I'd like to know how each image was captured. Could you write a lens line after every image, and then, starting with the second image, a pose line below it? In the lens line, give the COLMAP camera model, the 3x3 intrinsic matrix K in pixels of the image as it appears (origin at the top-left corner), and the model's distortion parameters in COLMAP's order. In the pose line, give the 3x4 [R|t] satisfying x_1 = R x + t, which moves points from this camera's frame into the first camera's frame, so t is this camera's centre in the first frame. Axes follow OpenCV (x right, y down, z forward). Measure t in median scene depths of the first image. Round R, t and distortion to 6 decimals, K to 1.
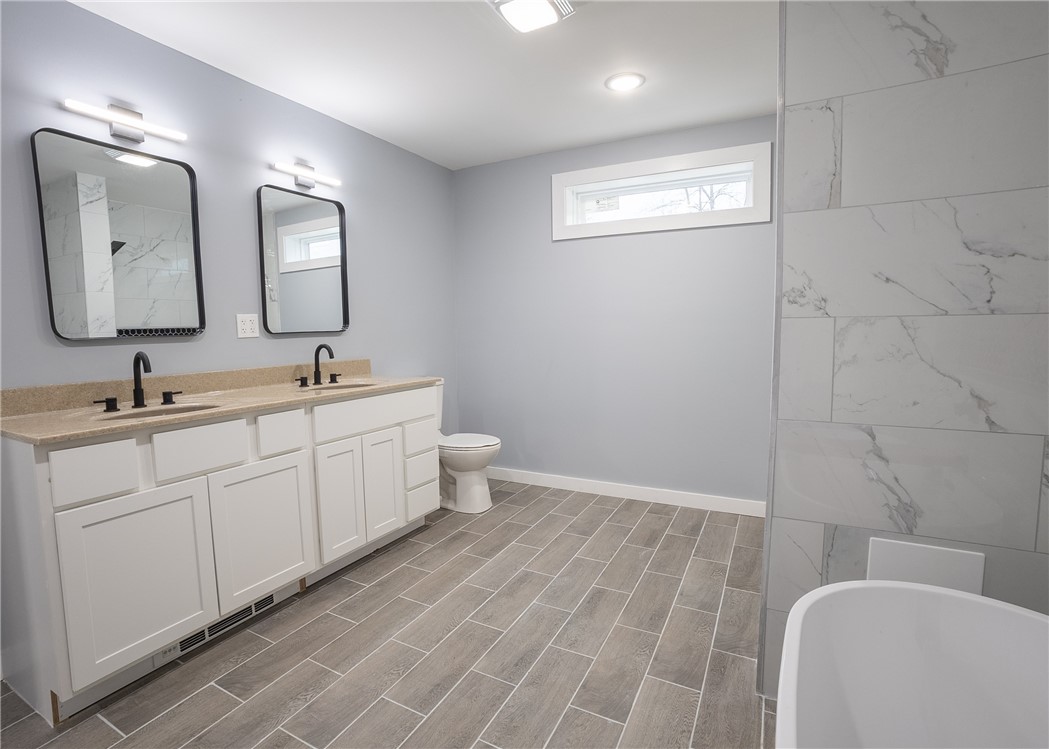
lens RADIAL K [[472.6, 0, 524.5], [0, 472.6, 374.5], [0, 0, 1]] dist [-0.076077, 0.027138]
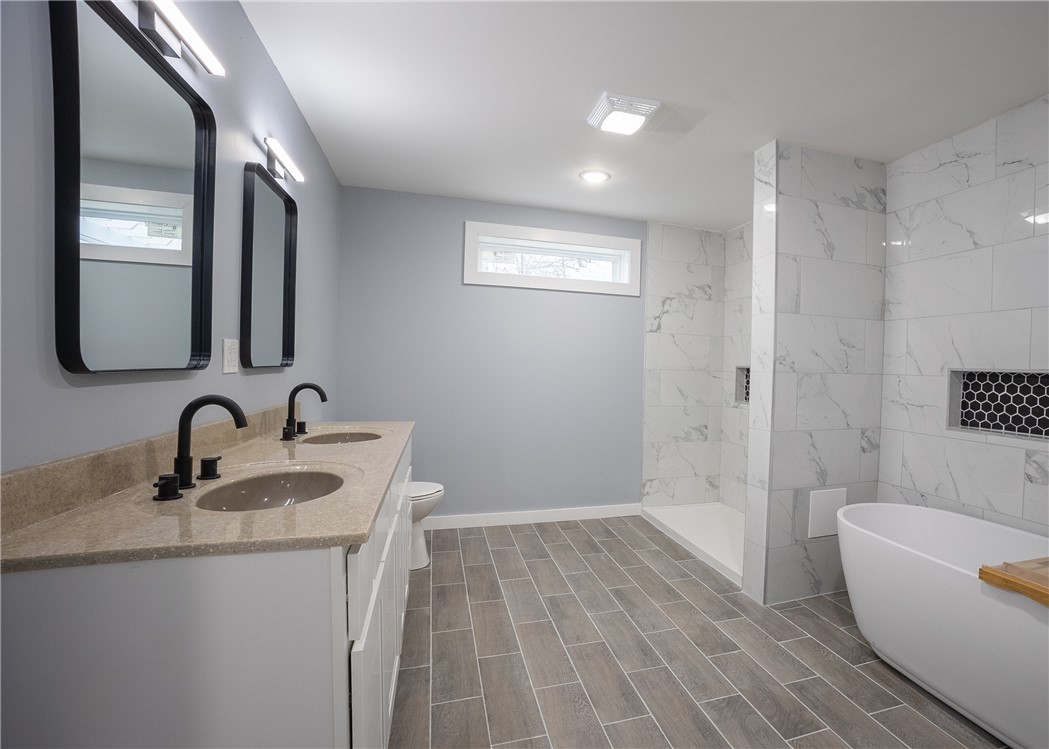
lens RADIAL K [[473.3, 0, 572.3], [0, 473.3, 376.5], [0, 0, 1]] dist [-0.089261, 0.029627]
pose [[0.722953, 0.017072, 0.690686, -0.759264], [0.034491, 0.997556, -0.060760, -0.017180], [-0.690035, 0.067749, 0.720598, 0.174487]]
